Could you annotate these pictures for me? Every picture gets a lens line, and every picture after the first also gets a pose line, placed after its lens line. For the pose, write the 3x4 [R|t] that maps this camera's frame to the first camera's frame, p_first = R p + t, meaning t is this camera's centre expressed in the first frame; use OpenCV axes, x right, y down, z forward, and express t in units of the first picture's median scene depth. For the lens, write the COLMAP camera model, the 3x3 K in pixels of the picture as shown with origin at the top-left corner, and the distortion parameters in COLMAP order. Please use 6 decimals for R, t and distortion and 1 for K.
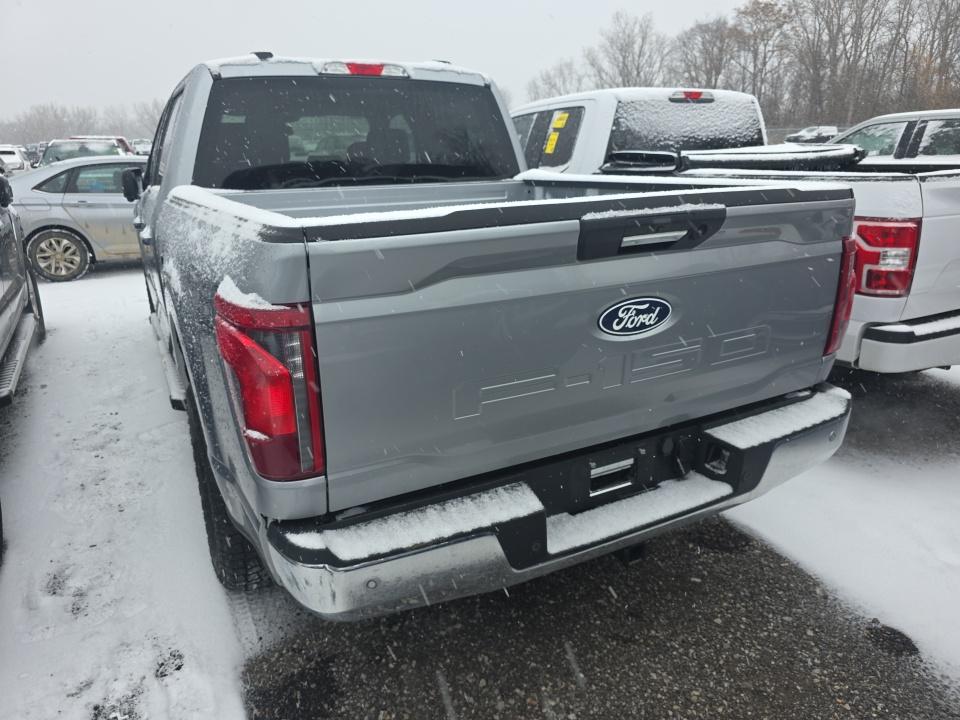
lens RADIAL K [[692.9, 0, 490.4], [0, 692.9, 368.1], [0, 0, 1]] dist [0.044571, -0.036906]
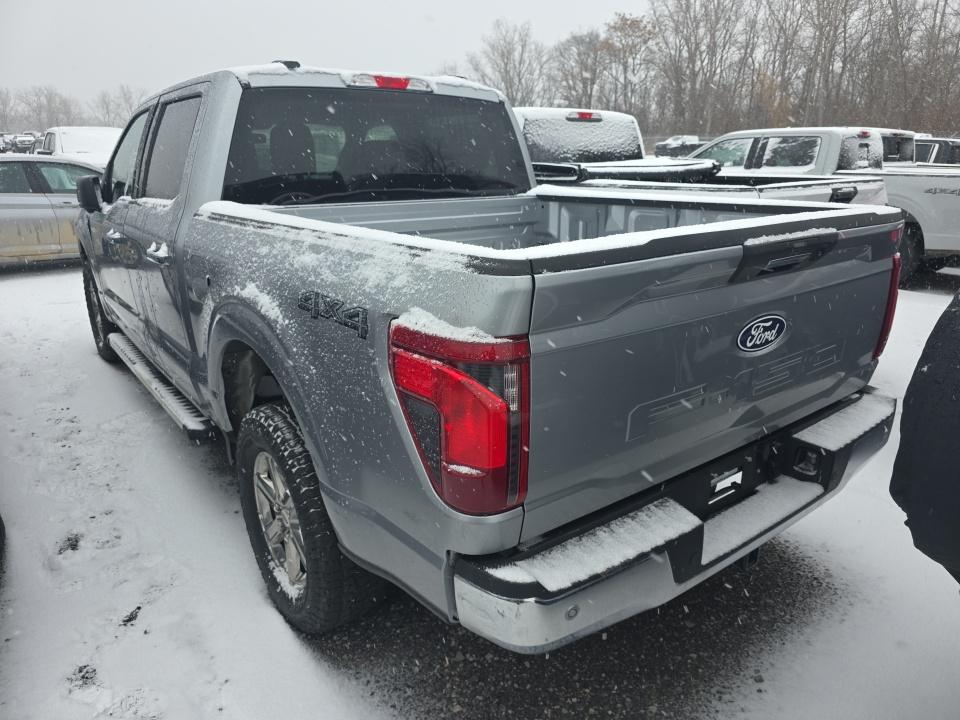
lens RADIAL K [[692.9, 0, 510.0], [0, 692.9, 351.7], [0, 0, 1]] dist [0.044571, -0.036906]
pose [[0.982192, -0.033666, 0.184839, -0.210095], [0.037948, 0.999086, -0.019675, -0.022863], [-0.184008, 0.026339, 0.982572, 0.012879]]
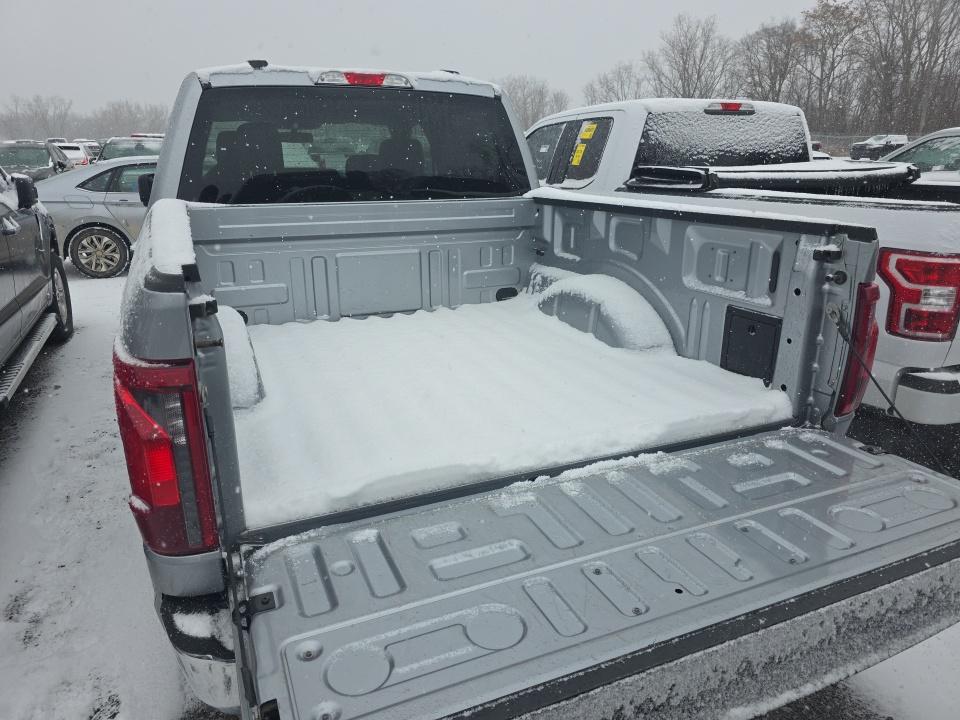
lens RADIAL K [[692.9, 0, 484.6], [0, 692.9, 364.6], [0, 0, 1]] dist [0.044571, -0.036906]
pose [[0.996332, 0.041782, -0.074681, 0.070883], [-0.042296, 0.999091, -0.005315, -0.041274], [0.074391, 0.008454, 0.997193, 0.067127]]
